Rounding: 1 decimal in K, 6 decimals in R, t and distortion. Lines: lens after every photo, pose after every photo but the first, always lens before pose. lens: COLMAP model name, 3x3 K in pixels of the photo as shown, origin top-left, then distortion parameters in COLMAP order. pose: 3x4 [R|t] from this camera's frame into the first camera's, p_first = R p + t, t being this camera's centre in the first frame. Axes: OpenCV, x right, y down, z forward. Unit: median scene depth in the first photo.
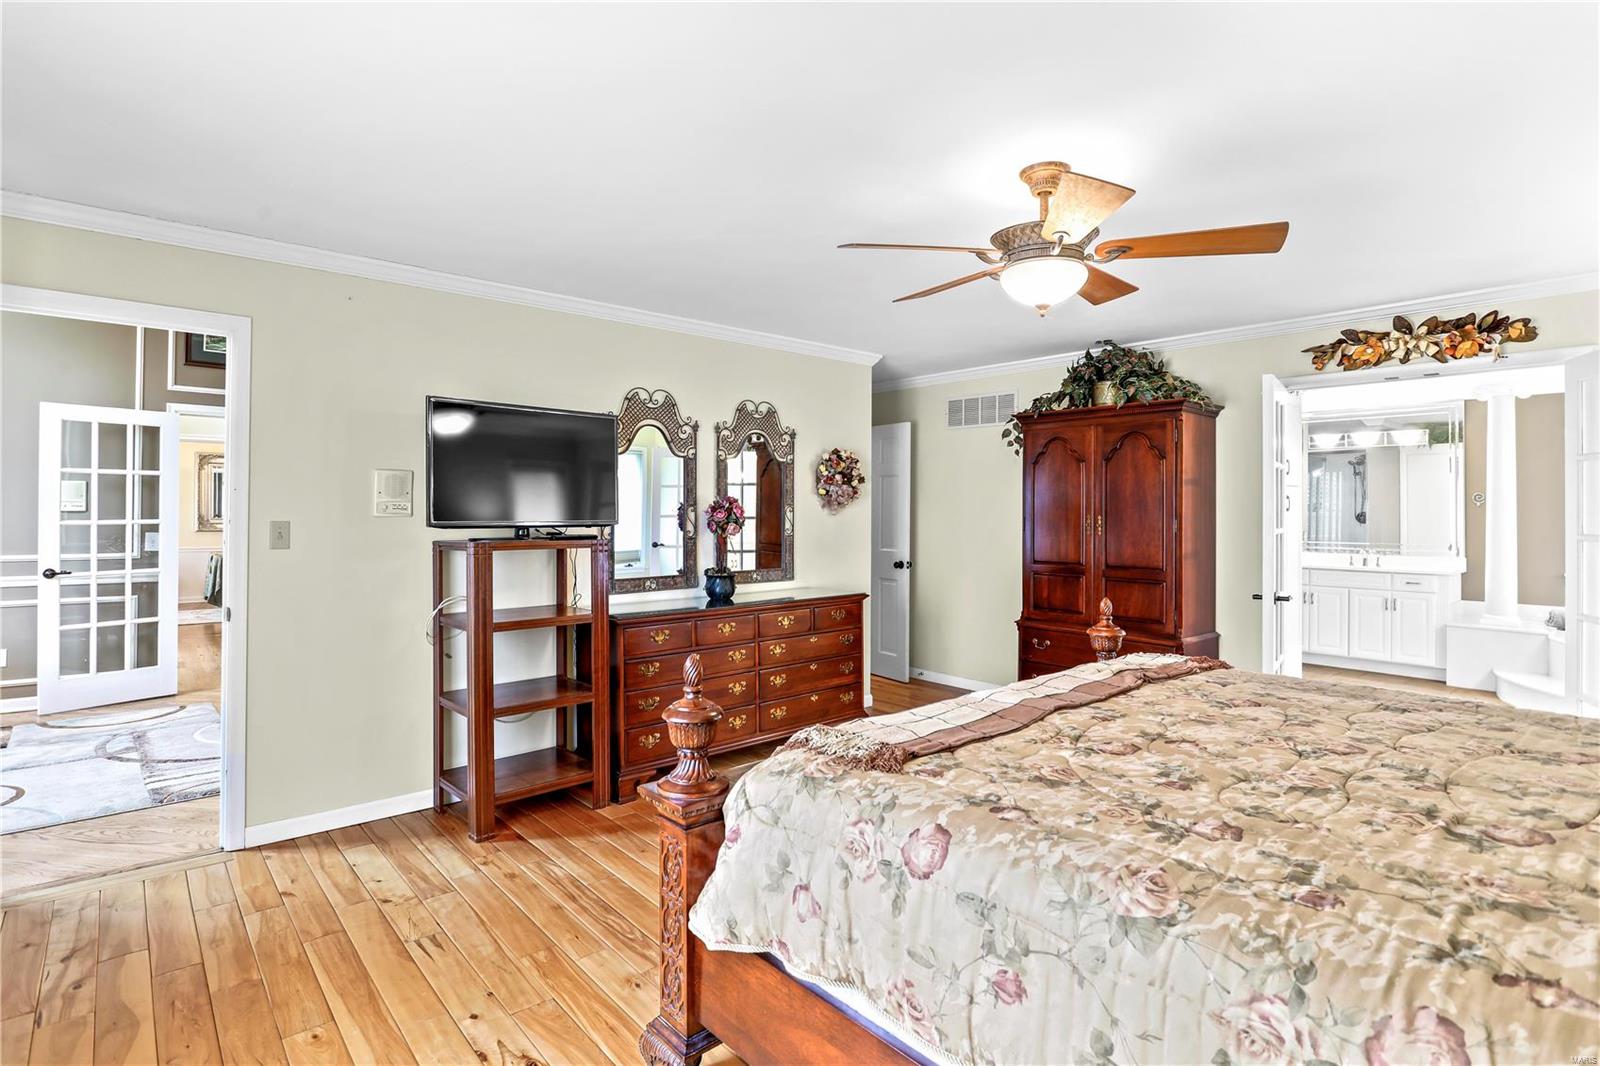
lens RADIAL K [[774.1, 0, 827.6], [0, 774.1, 509.0], [0, 0, 1]] dist [0.000811, 0.000158]
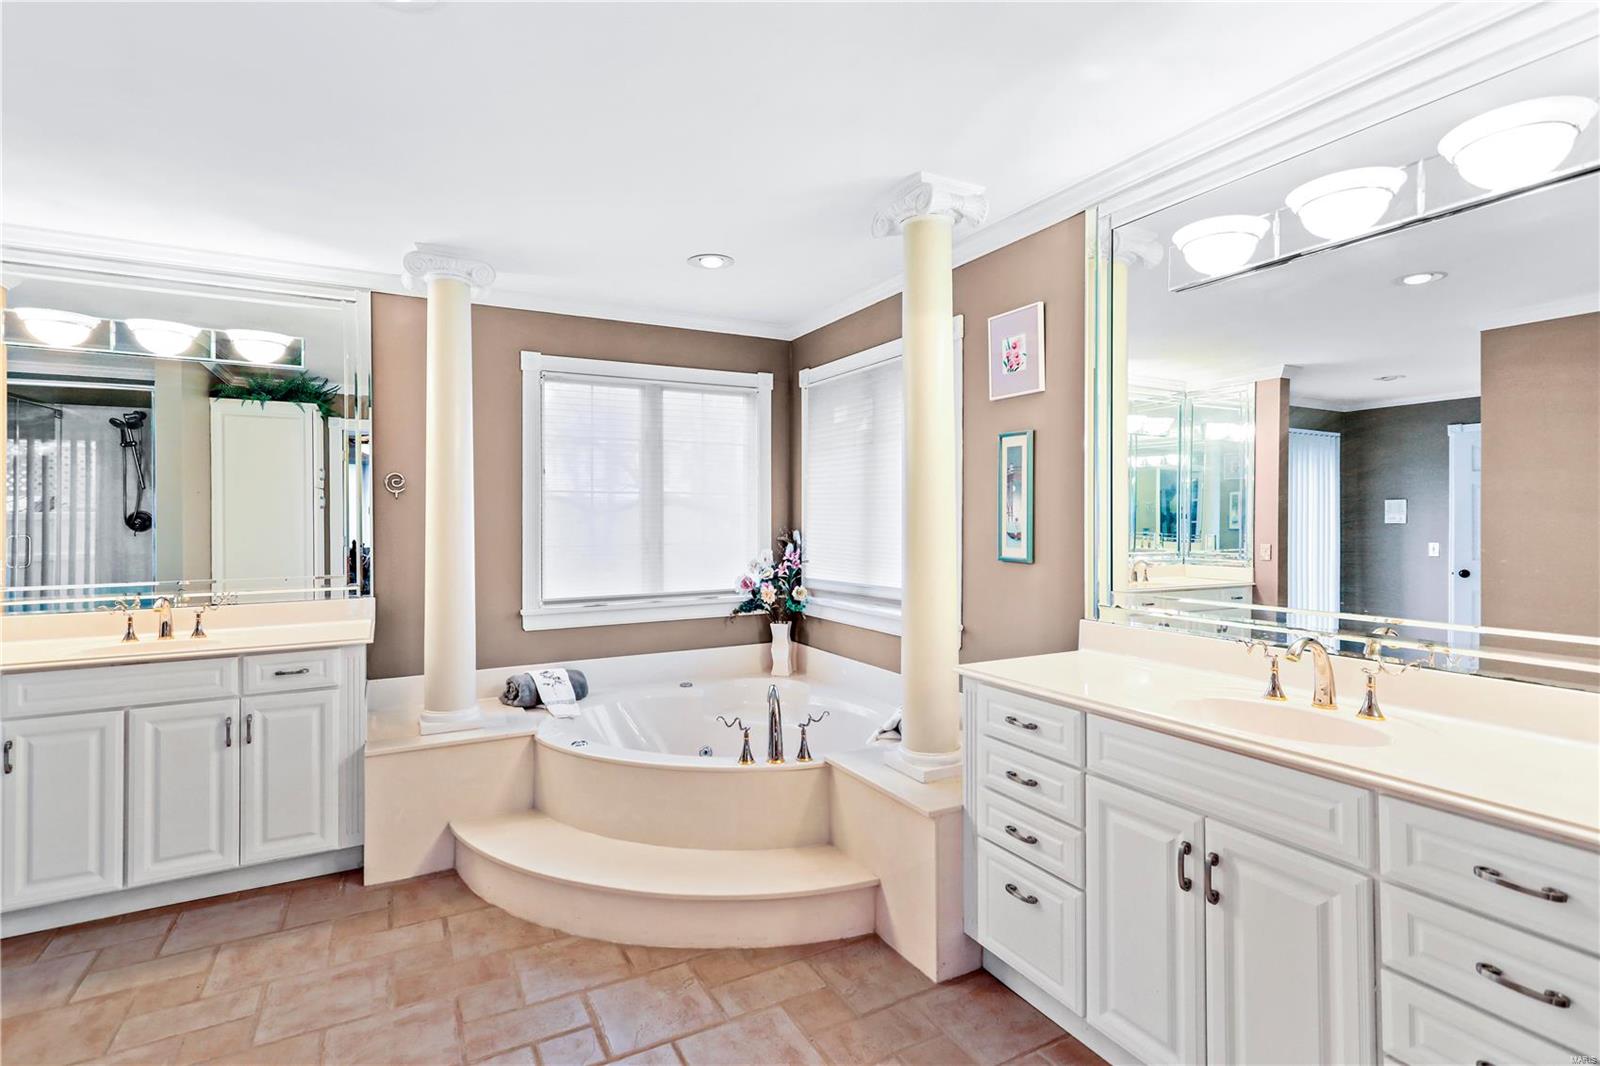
lens RADIAL K [[774.1, 0, 827.6], [0, 774.1, 509.0], [0, 0, 1]] dist [0.000811, 0.000158]
pose [[0.222113, 0.000817, 0.975021, 0.398026], [-0.000674, 1.000000, -0.000685, 0.003476], [-0.975021, -0.000505, 0.222113, 0.609965]]
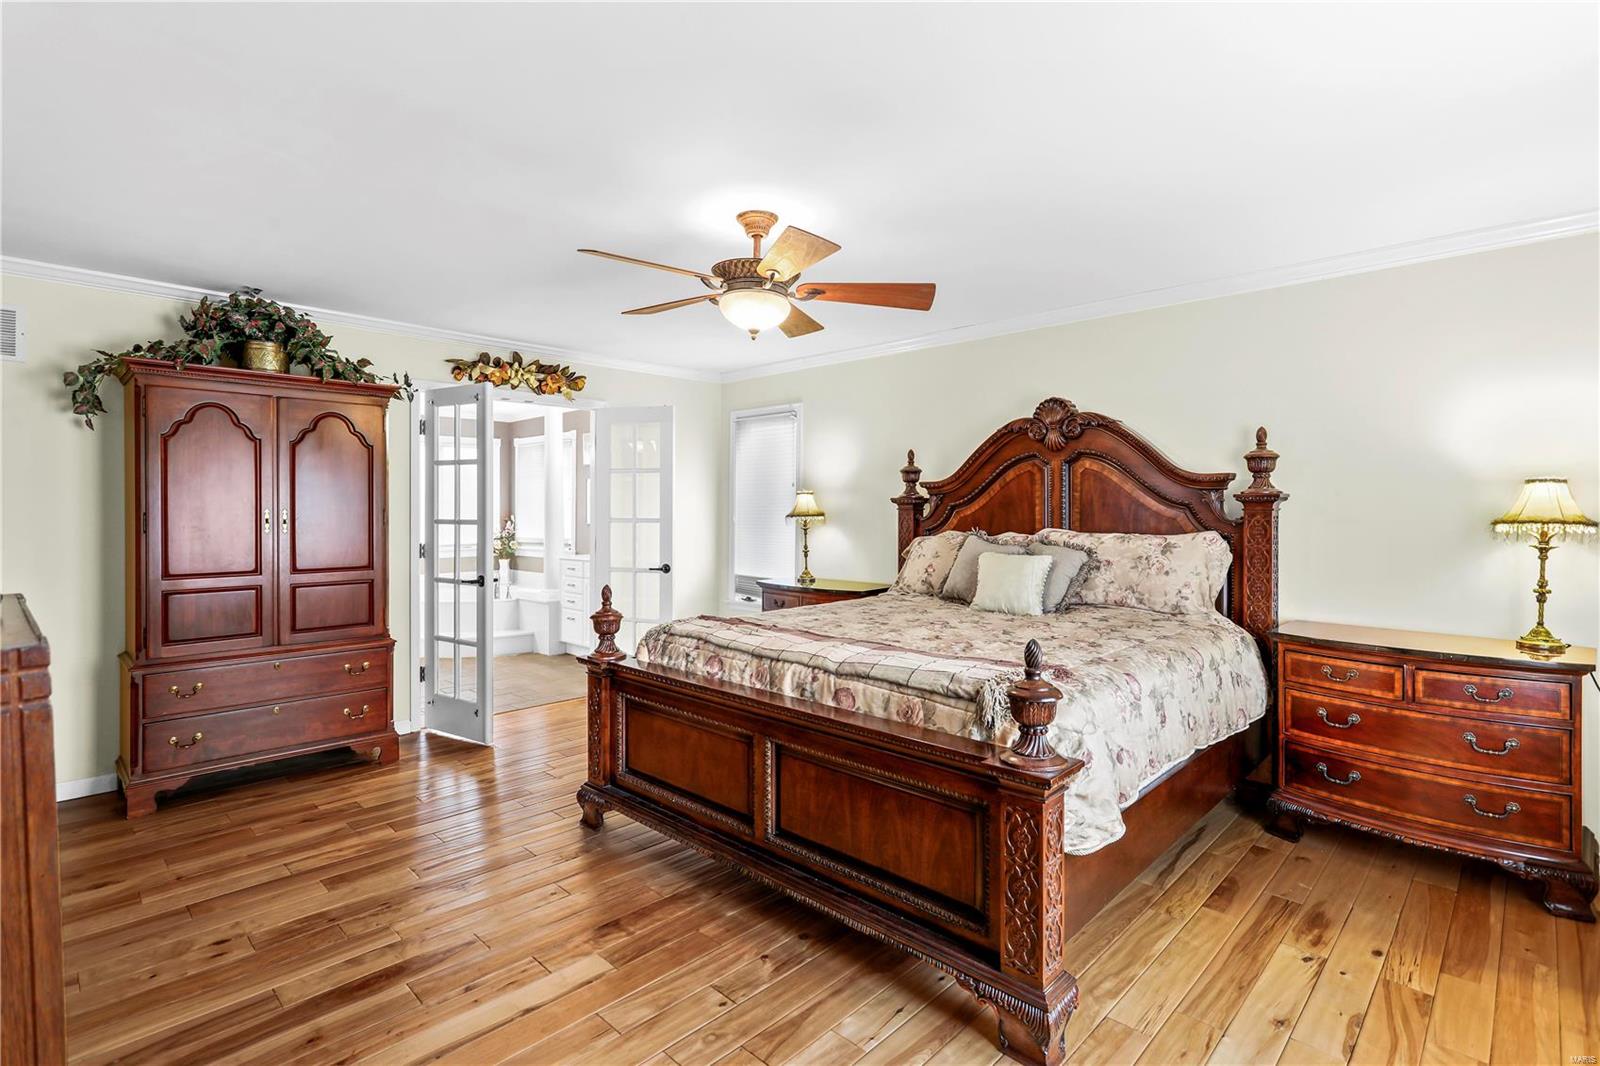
lens RADIAL K [[774.1, 0, 827.6], [0, 774.1, 509.0], [0, 0, 1]] dist [0.000811, 0.000158]
pose [[-0.076517, -0.008629, 0.997031, -0.330731], [-0.005546, 0.999951, 0.008229, -0.003534], [-0.997053, -0.004900, -0.076561, 0.347135]]
